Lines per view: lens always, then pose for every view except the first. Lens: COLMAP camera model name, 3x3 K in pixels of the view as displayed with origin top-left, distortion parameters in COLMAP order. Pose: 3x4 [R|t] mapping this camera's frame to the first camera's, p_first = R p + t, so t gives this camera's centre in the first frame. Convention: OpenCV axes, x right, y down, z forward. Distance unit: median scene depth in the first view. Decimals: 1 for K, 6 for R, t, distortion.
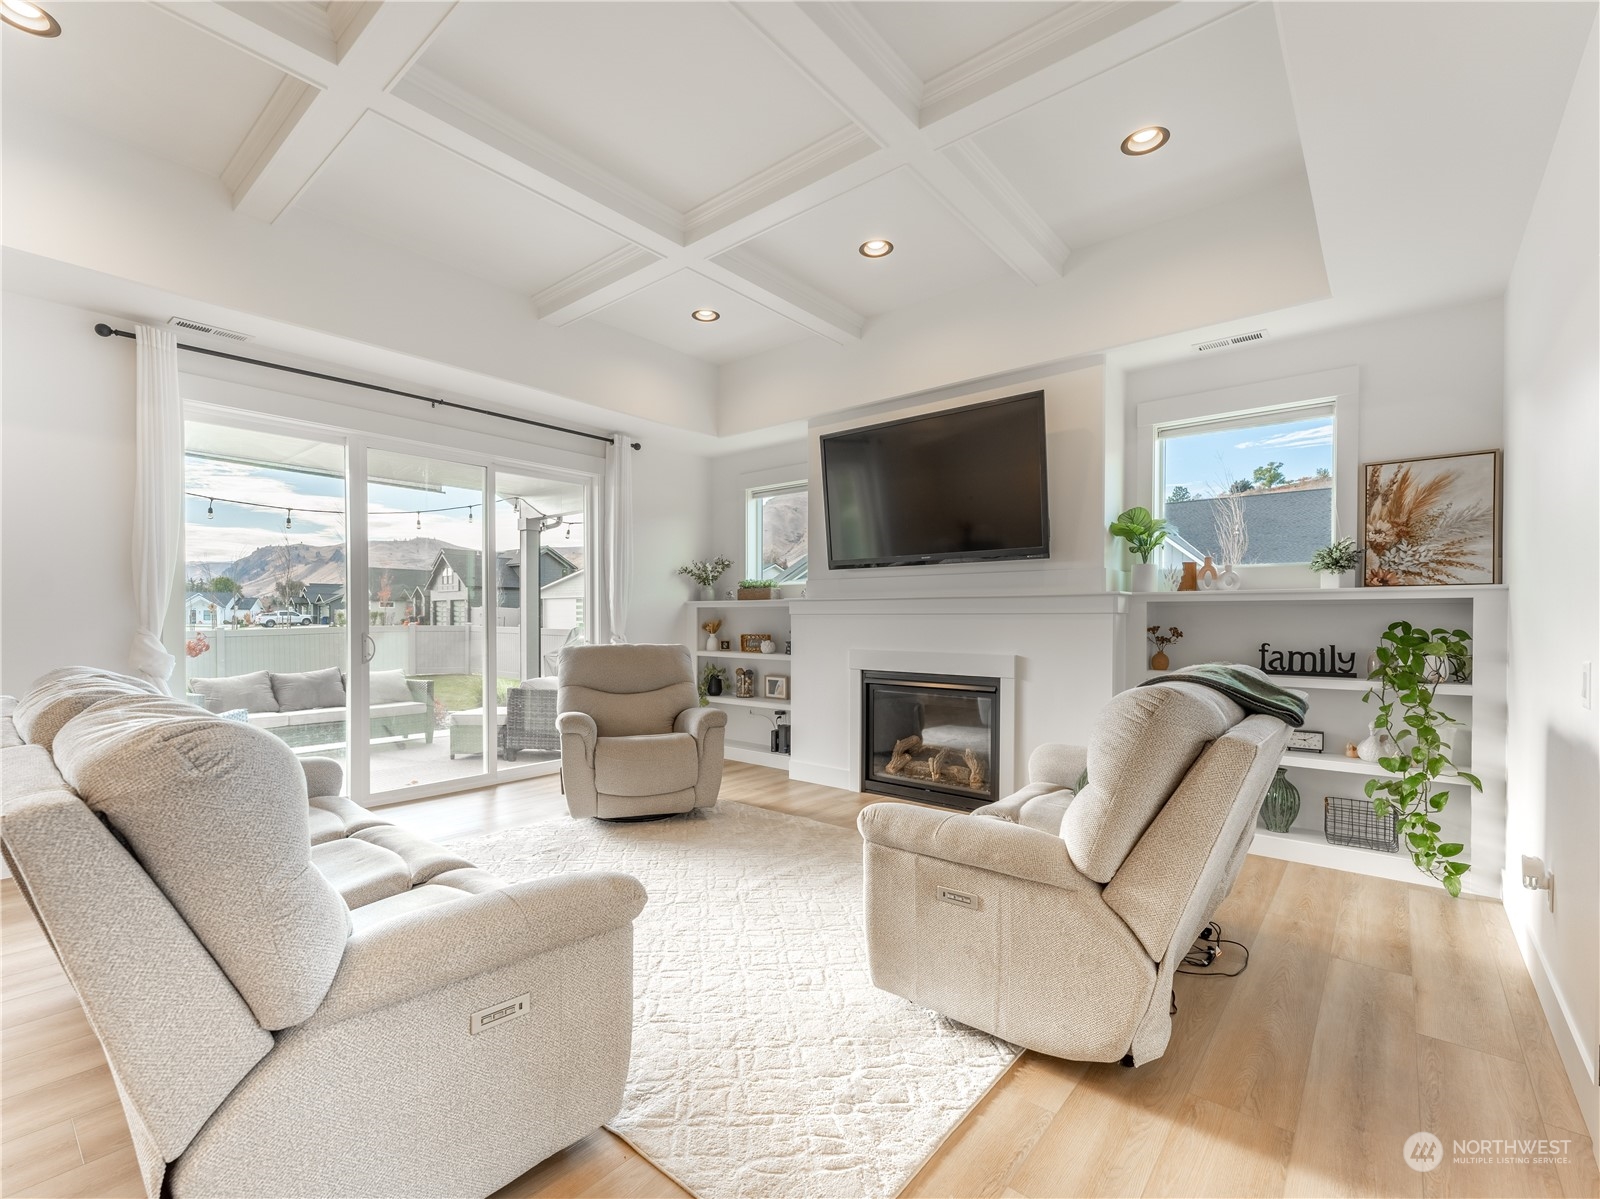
lens RADIAL K [[733.6, 0, 679.4], [0, 733.6, 616.2], [0, 0, 1]] dist [0.000129, -0.000313]
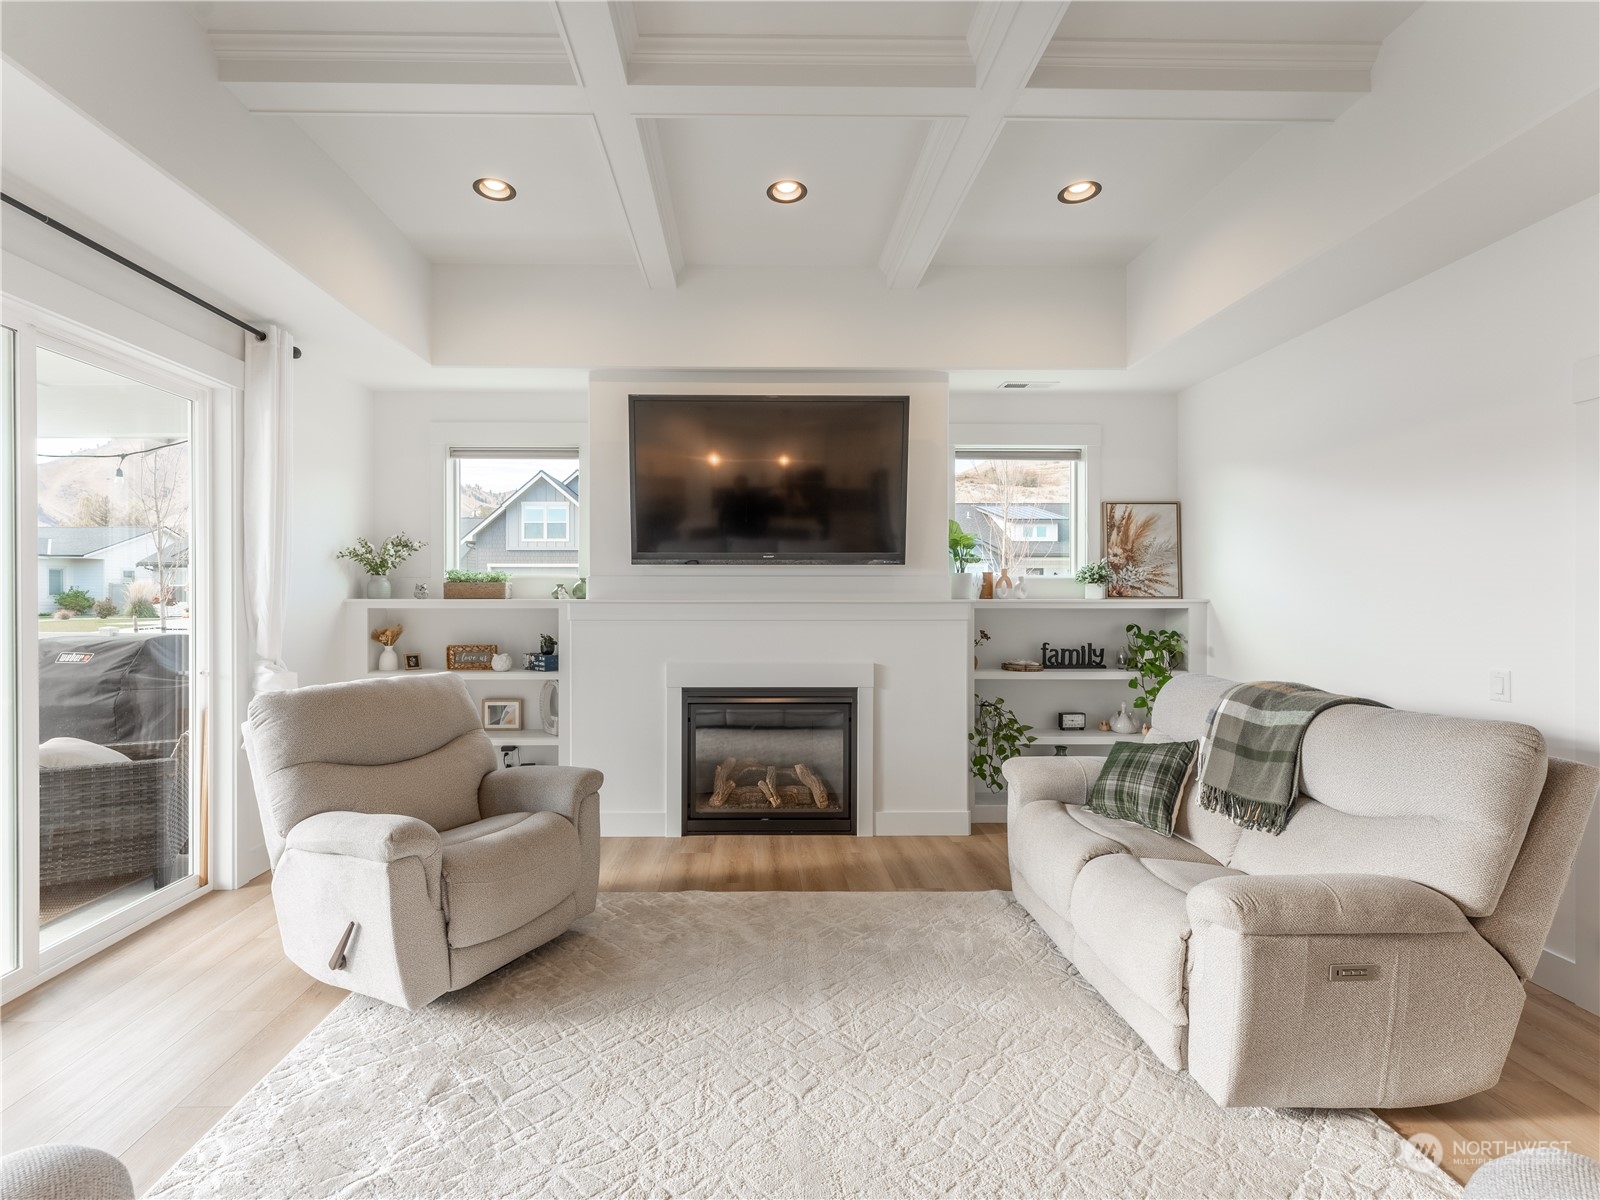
lens RADIAL K [[764.3, 0, 769.1], [0, 764.3, 594.1], [0, 0, 1]] dist [-0.000528, -0.000572]
pose [[0.701381, 0.000067, 0.712786, -0.413651], [0.003654, 0.999987, -0.003690, -0.040226], [-0.712777, 0.005193, 0.701372, 0.452027]]
